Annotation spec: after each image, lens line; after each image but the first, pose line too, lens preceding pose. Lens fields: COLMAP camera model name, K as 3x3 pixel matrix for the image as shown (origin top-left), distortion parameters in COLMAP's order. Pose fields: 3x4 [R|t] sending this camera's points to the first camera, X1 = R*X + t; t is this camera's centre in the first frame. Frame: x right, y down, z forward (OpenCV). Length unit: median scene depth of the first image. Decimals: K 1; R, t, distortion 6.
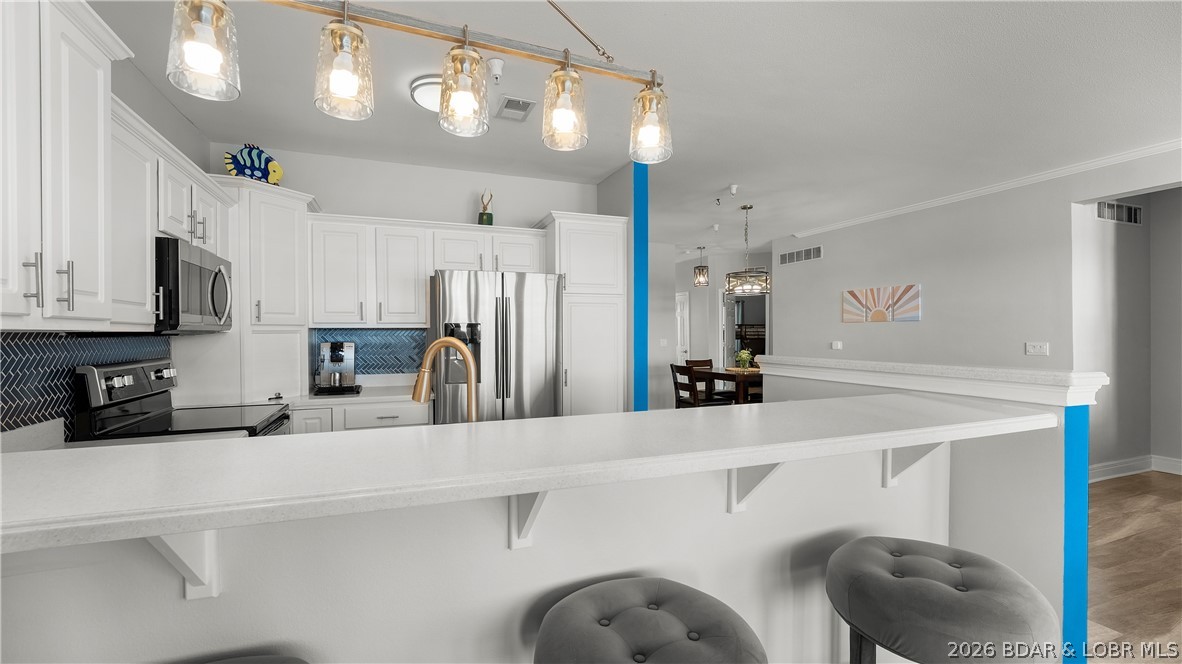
lens RADIAL K [[510.2, 0, 591.0], [0, 510.2, 332.0], [0, 0, 1]] dist [-0.000826, -0.000029]
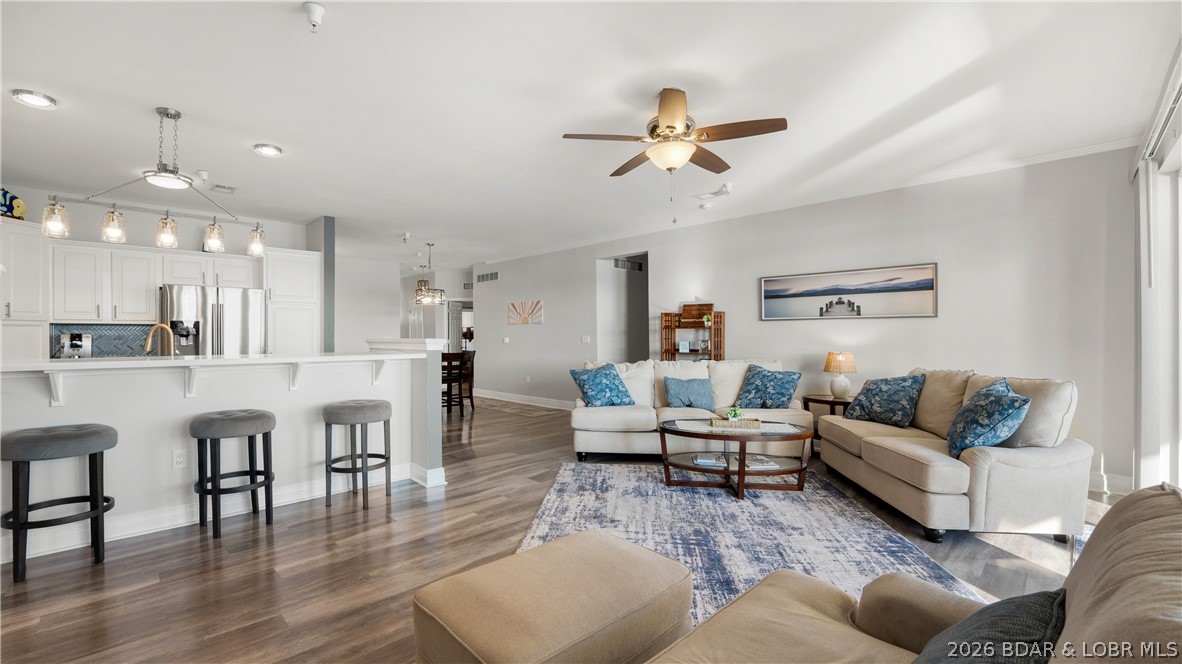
lens RADIAL K [[494.7, 0, 582.0], [0, 494.7, 336.6], [0, 0, 1]] dist [-0.016868, 0.000474]
pose [[0.923271, 0.000593, 0.384148, 0.234642], [-0.001646, 0.999996, 0.002412, 0.020573], [-0.384145, -0.002859, 0.923268, -0.666699]]
